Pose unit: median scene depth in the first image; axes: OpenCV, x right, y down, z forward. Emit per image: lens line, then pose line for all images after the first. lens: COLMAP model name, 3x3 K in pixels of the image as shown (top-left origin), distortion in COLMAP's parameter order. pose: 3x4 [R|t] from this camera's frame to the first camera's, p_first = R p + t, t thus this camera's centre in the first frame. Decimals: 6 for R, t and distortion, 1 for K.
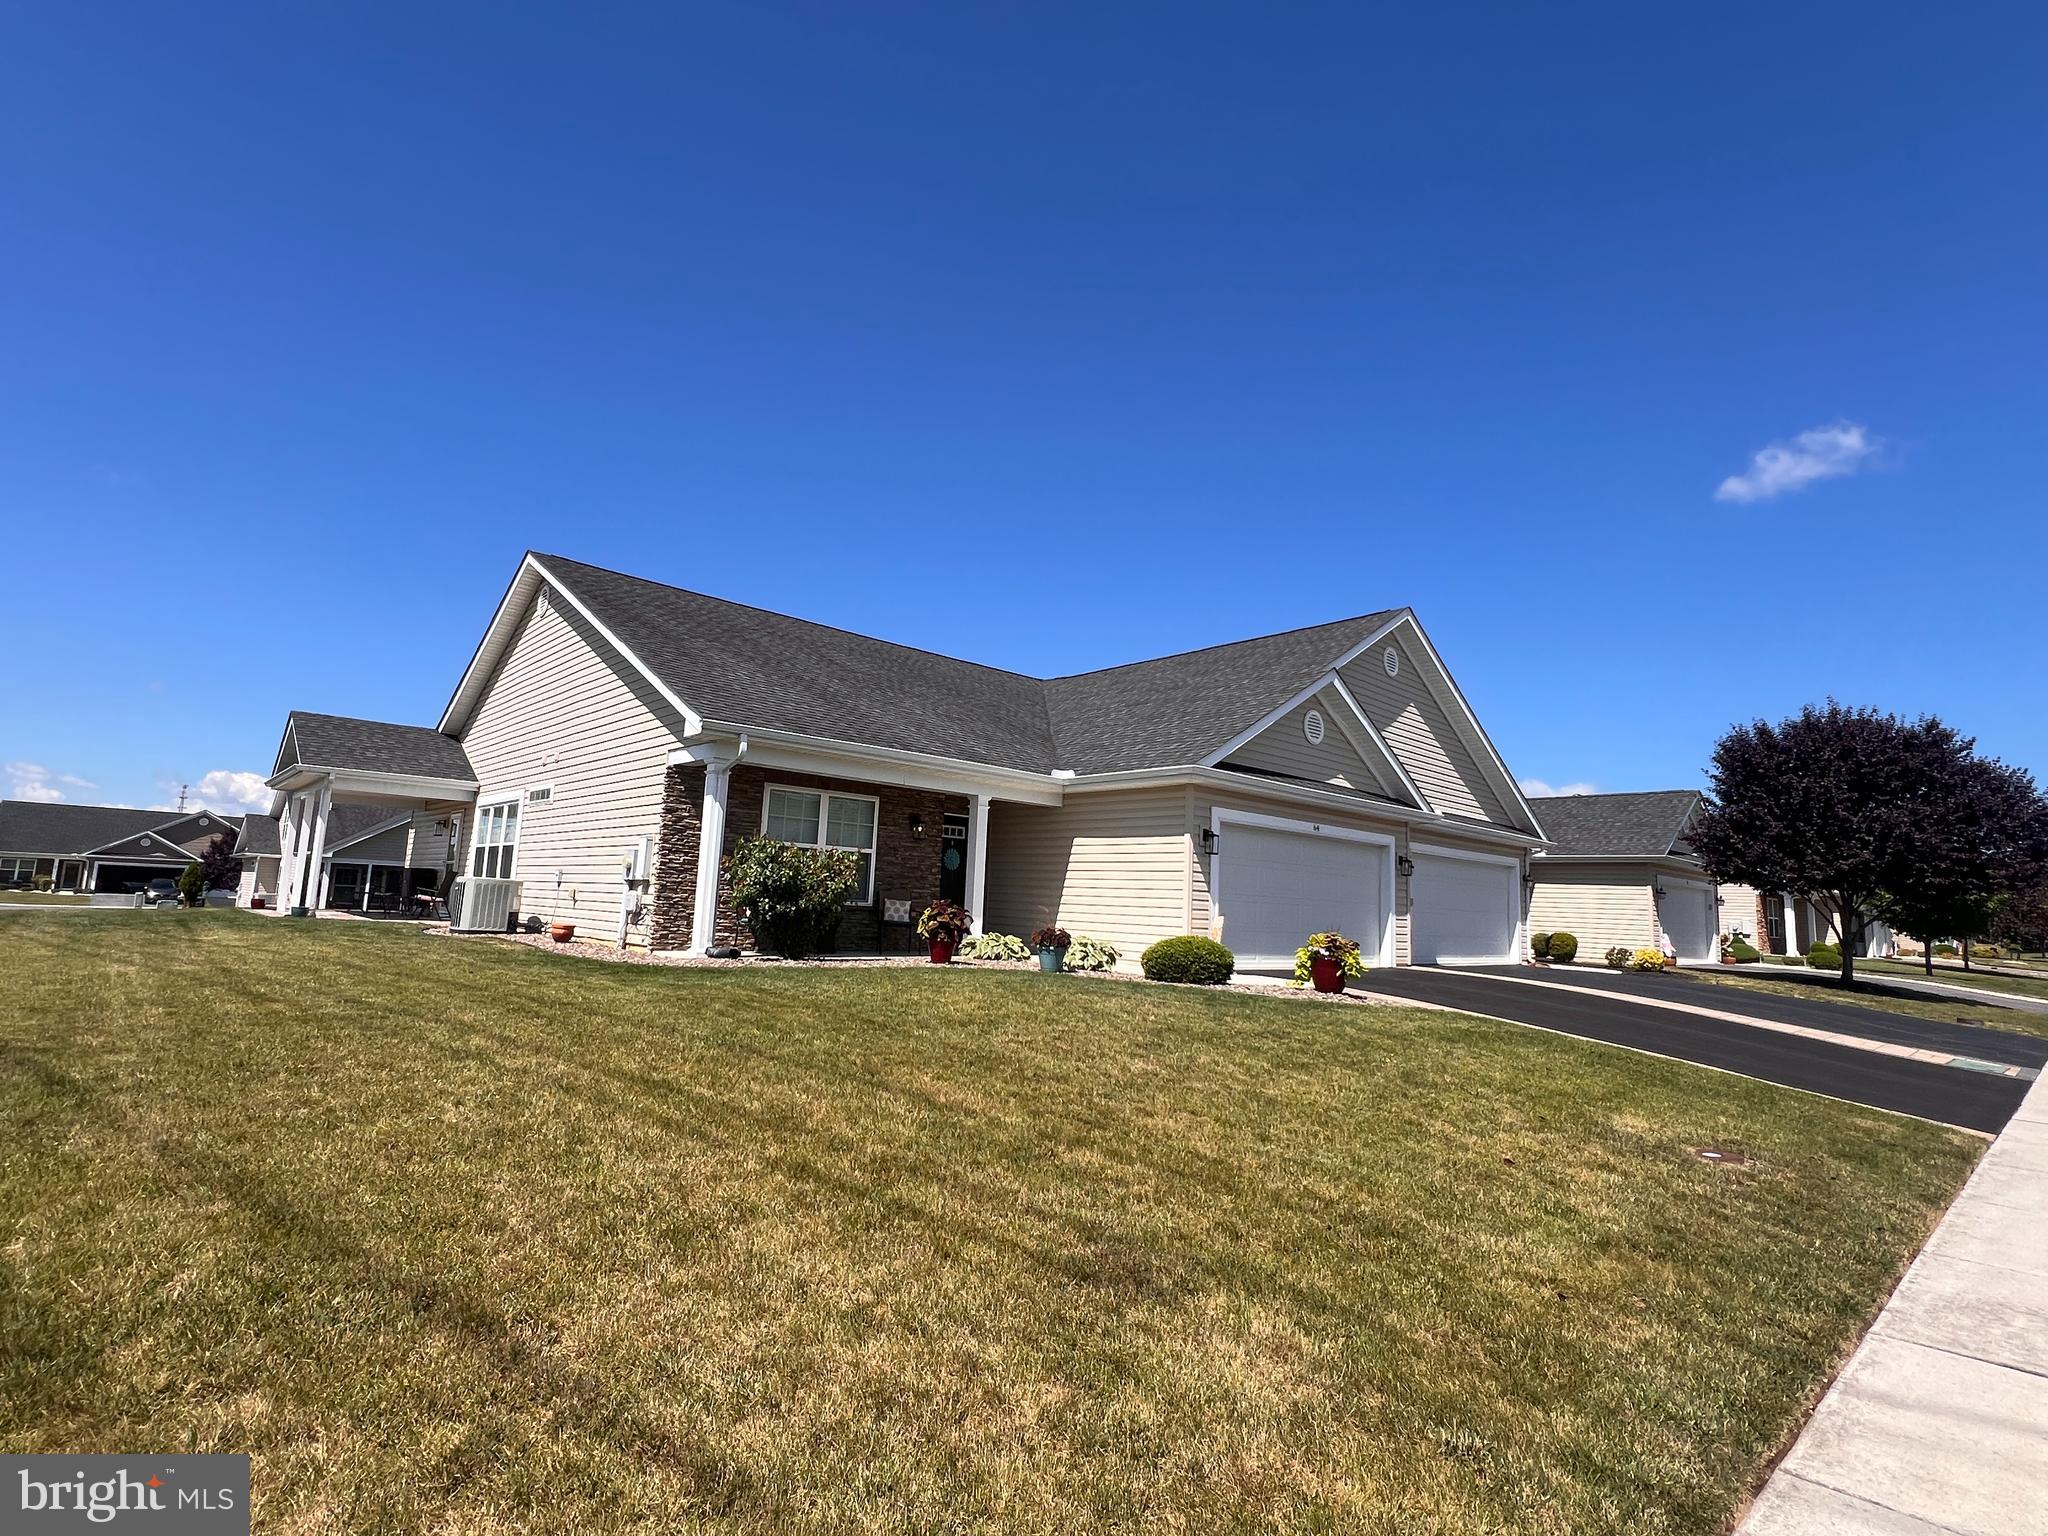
lens RADIAL K [[984.5, 0, 1023.4], [0, 984.5, 768.2], [0, 0, 1]] dist [0.000378, -0.000321]
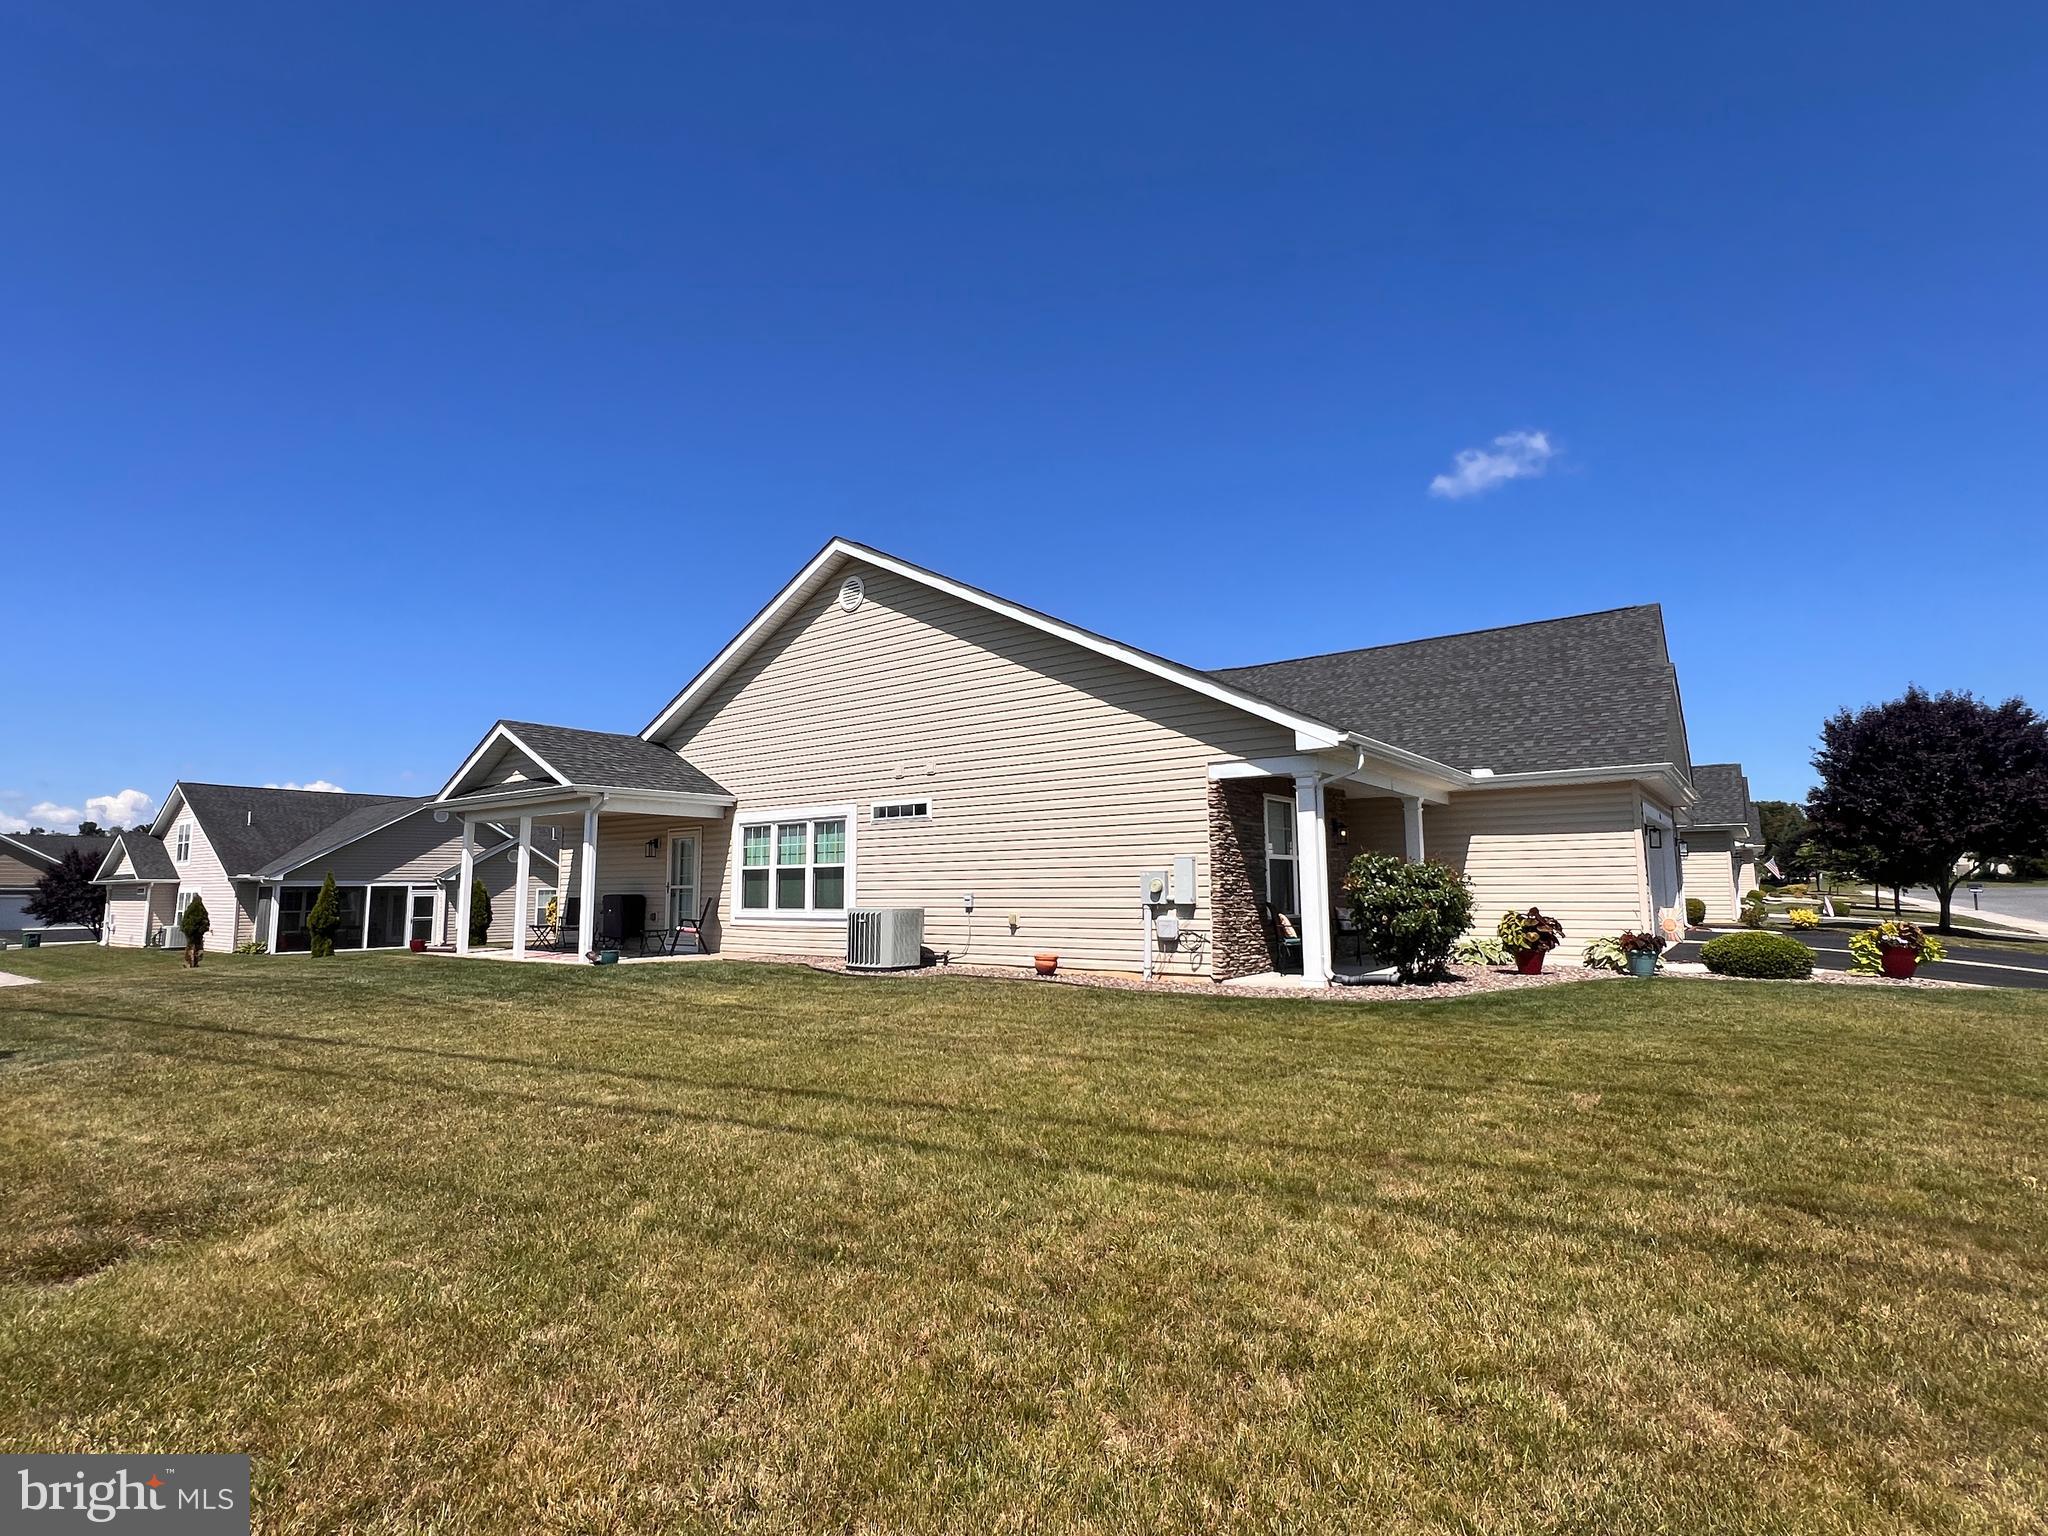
lens RADIAL K [[984.5, 0, 1014.6], [0, 984.5, 767.7], [0, 0, 1]] dist [0.000378, -0.000321]
pose [[0.981313, -0.027060, 0.190506, -0.610308], [0.022861, 0.999446, 0.024206, -0.033895], [-0.191055, -0.019398, 0.981388, 0.112148]]
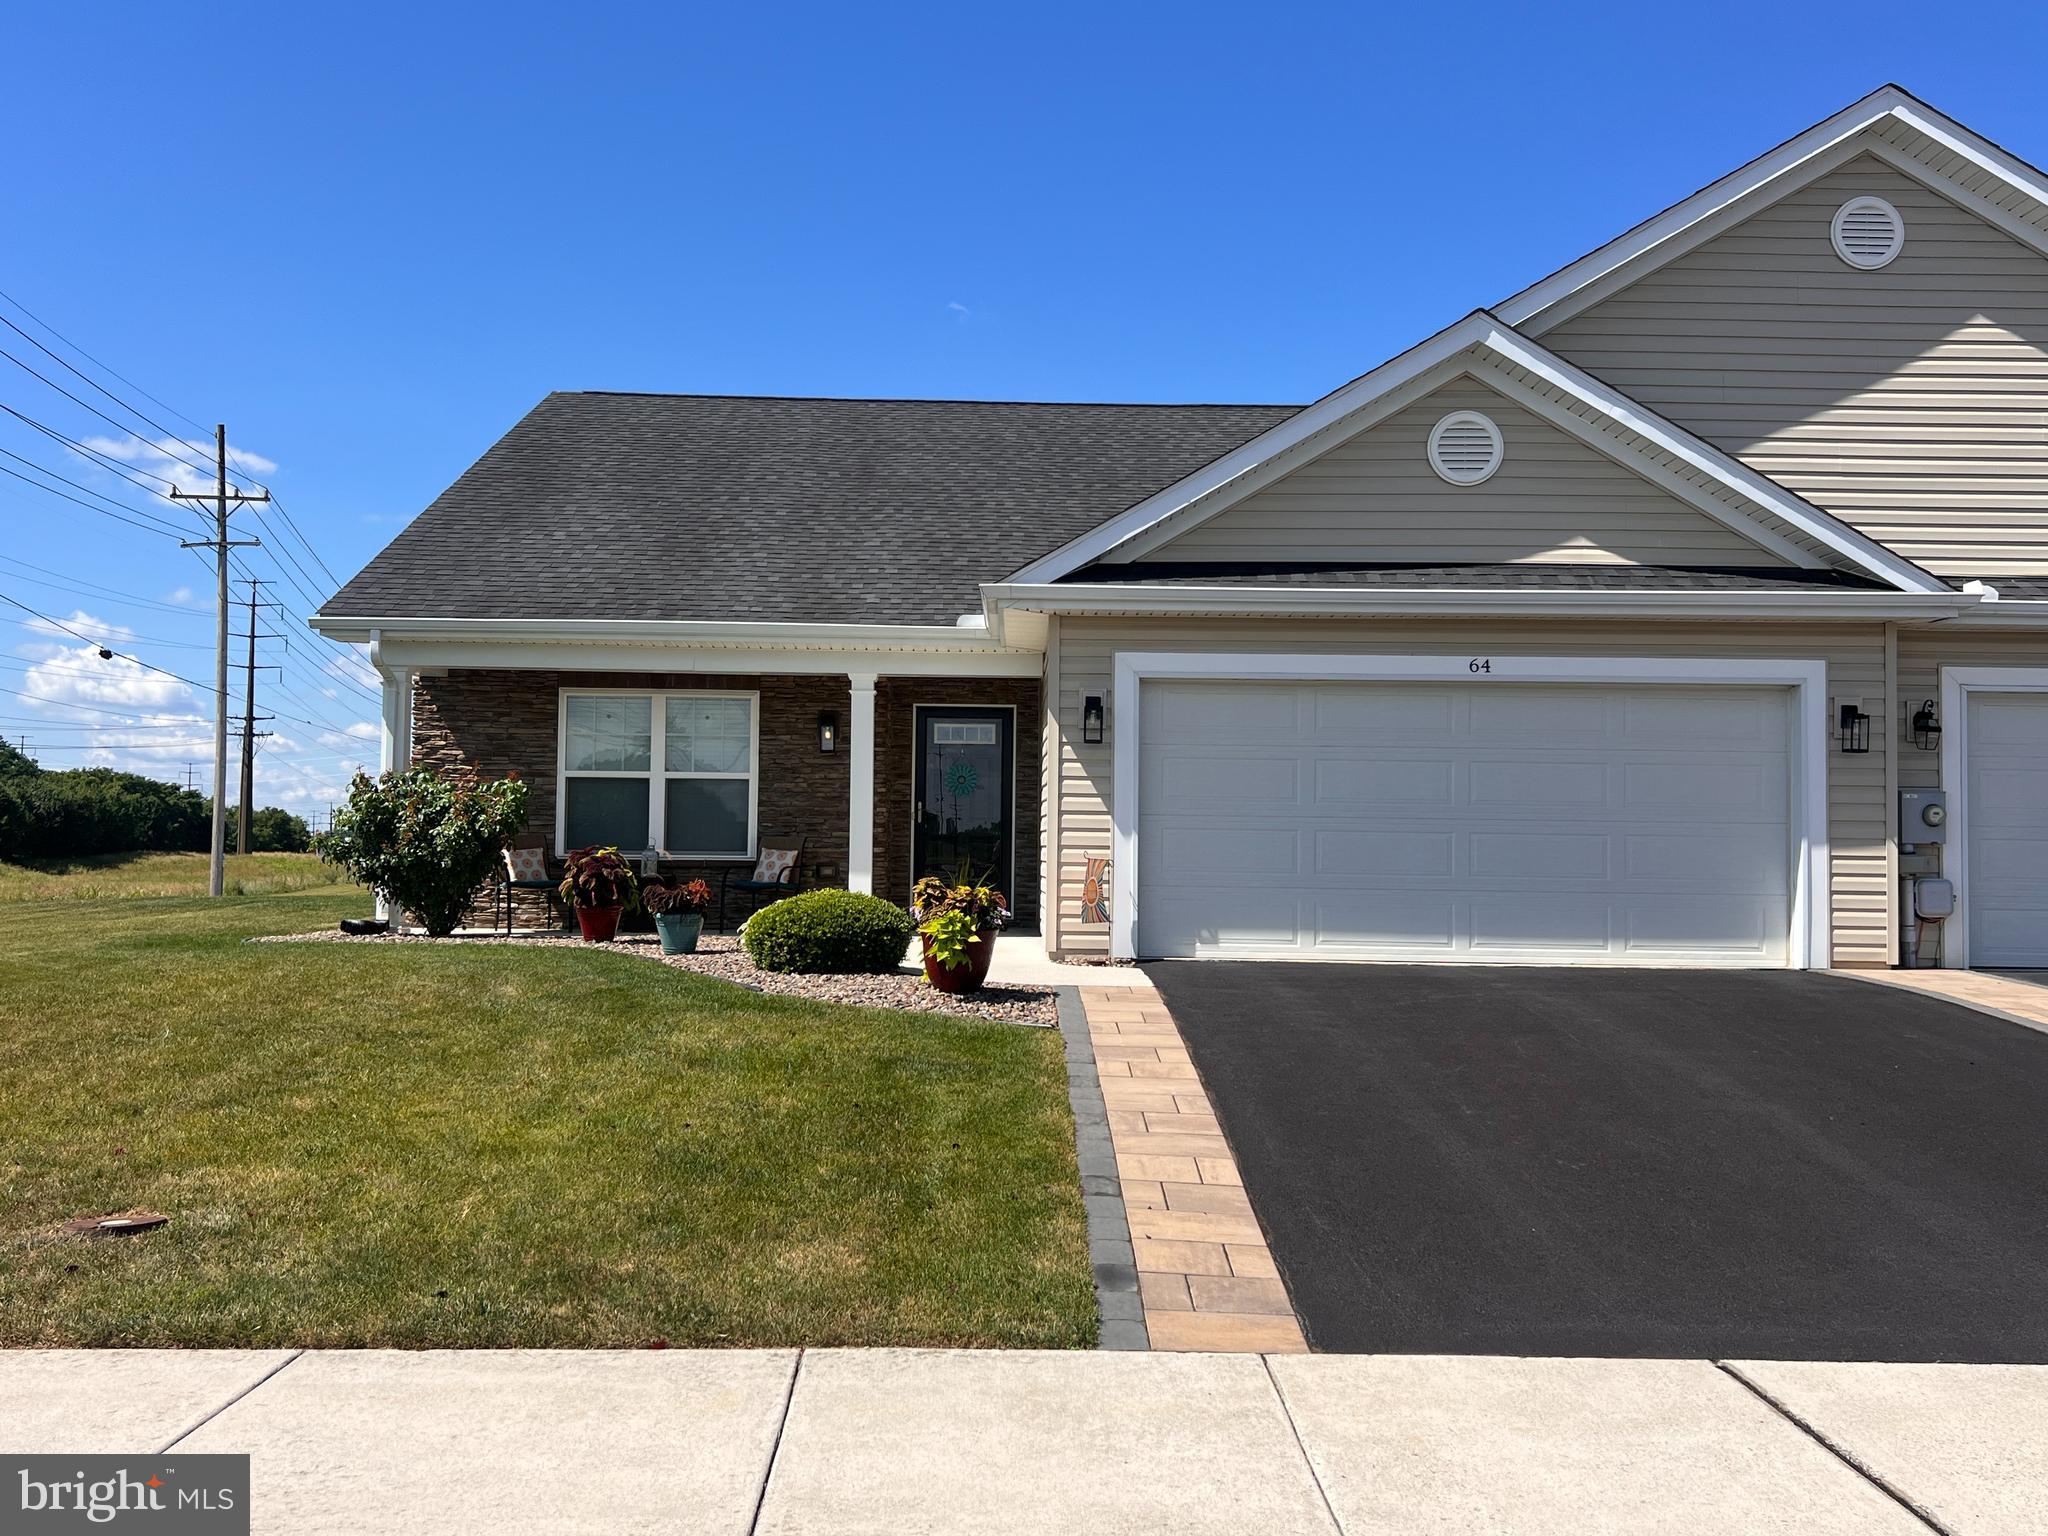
lens RADIAL K [[1809.8, 0, 1034.0], [0, 1809.8, 772.5], [0, 0, 1]] dist [0.049528, -0.045266]
pose [[0.753095, -0.063183, -0.654871, 0.740170], [0.112787, 0.993041, 0.033894, 0.061608], [0.648172, -0.099386, 0.754980, 0.226330]]
